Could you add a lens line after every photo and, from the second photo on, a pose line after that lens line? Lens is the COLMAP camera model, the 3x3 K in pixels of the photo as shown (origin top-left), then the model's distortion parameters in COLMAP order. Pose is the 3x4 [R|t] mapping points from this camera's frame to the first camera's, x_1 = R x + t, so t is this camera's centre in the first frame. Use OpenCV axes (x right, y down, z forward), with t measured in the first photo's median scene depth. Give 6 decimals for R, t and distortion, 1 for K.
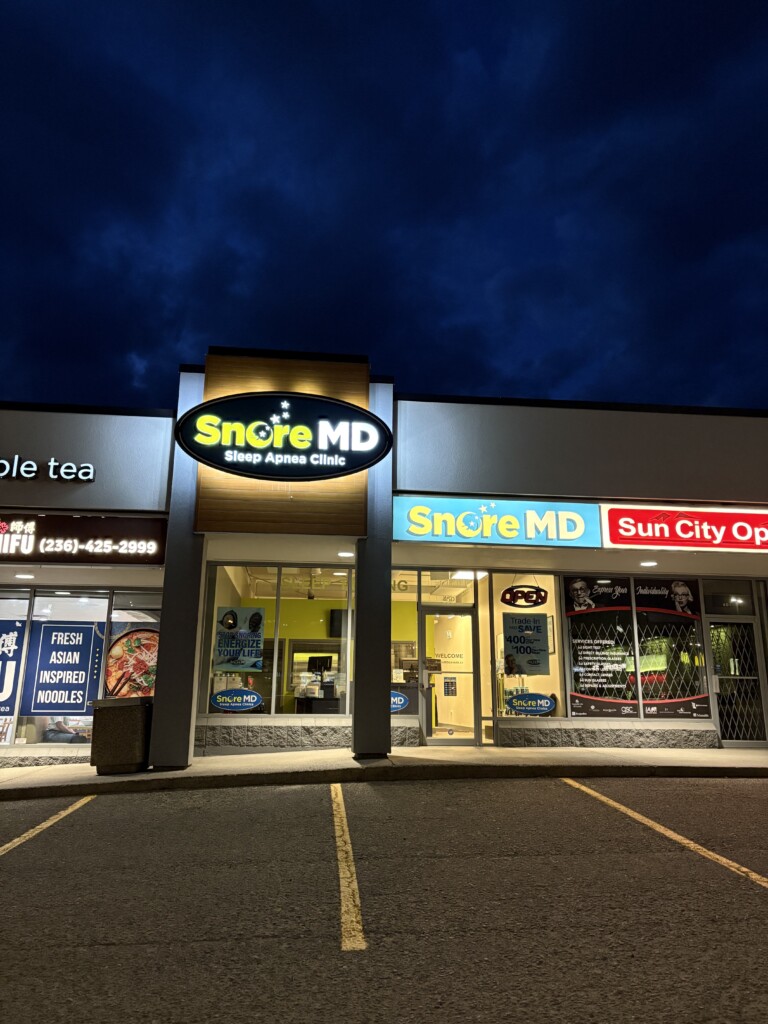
lens RADIAL K [[770.8, 0, 381.6], [0, 770.8, 502.4], [0, 0, 1]] dist [0.045749, -0.018665]
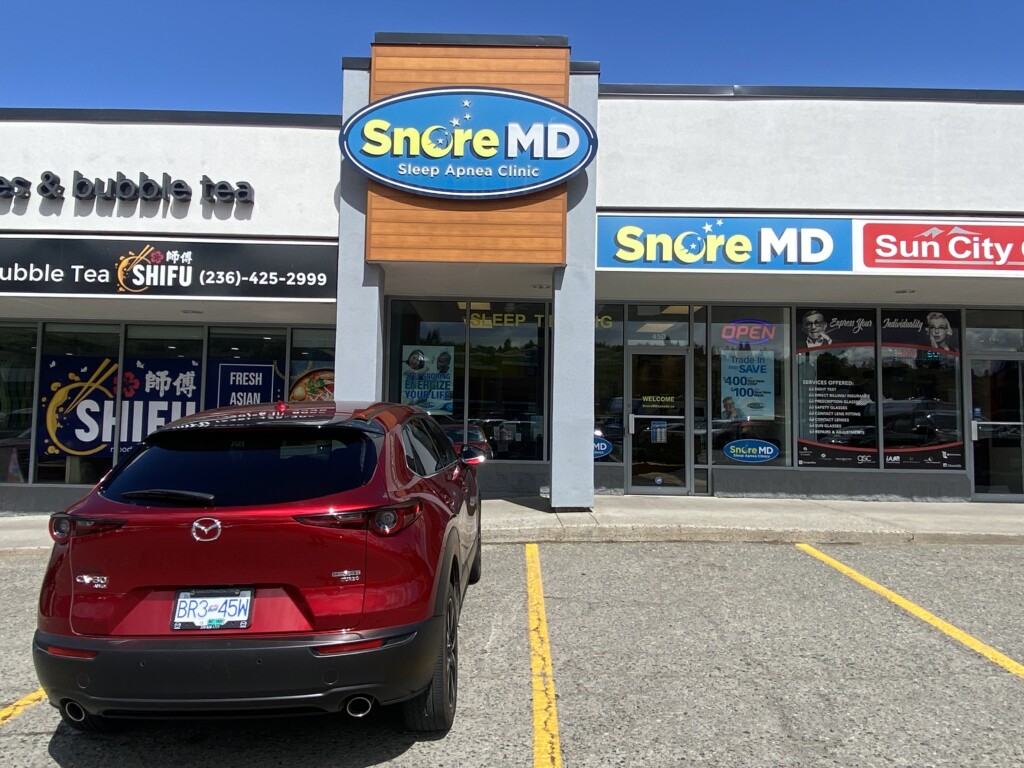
lens RADIAL K [[732.3, 0, 503.9], [0, 732.3, 378.8], [0, 0, 1]] dist [0.069145, -0.082267]
pose [[0.994784, 0.001166, -0.101994, -0.004697], [0.017647, 0.982888, 0.183359, 0.018397], [0.100462, -0.184202, 0.977741, 0.166859]]
